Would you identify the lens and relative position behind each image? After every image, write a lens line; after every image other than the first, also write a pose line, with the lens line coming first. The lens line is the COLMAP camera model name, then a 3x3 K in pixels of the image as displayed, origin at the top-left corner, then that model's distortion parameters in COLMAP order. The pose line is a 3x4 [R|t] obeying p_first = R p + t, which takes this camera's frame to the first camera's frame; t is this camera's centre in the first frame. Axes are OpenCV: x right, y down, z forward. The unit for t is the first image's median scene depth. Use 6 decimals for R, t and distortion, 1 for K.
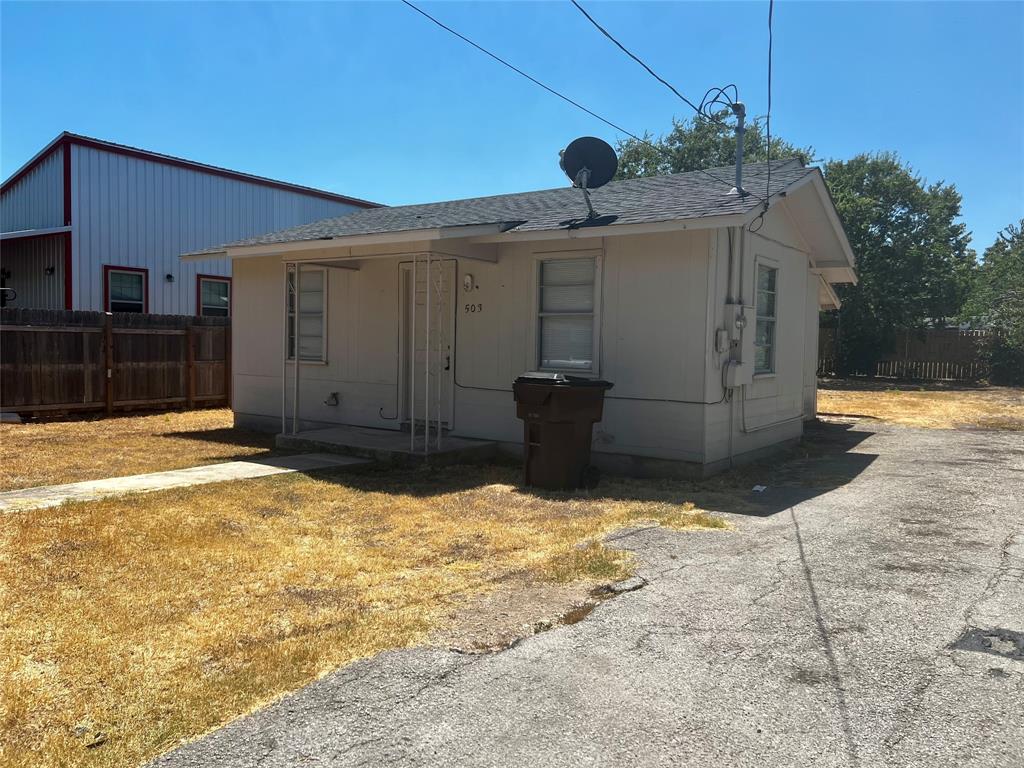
lens RADIAL K [[782.4, 0, 523.7], [0, 782.4, 388.3], [0, 0, 1]] dist [0.052745, -0.059494]
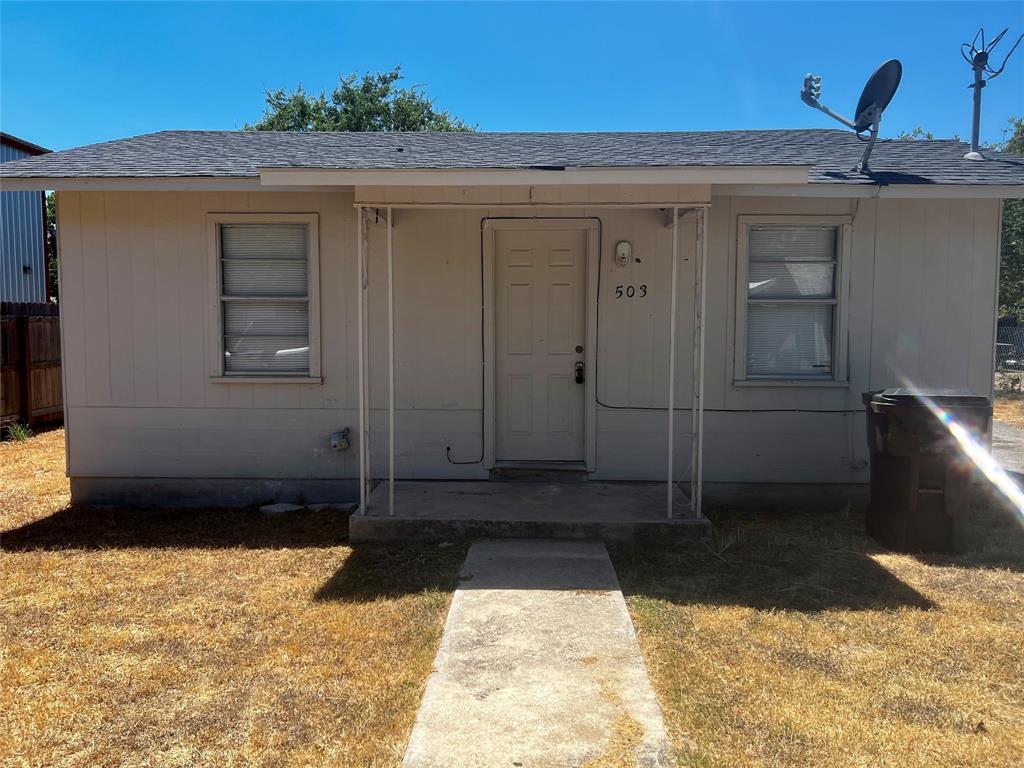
lens RADIAL K [[782.4, 0, 509.9], [0, 782.4, 380.3], [0, 0, 1]] dist [0.052745, -0.059494]
pose [[0.829154, -0.054922, 0.556316, -0.506605], [0.044690, 0.998489, 0.031968, -0.048700], [-0.557232, -0.001645, 0.830355, 0.464473]]
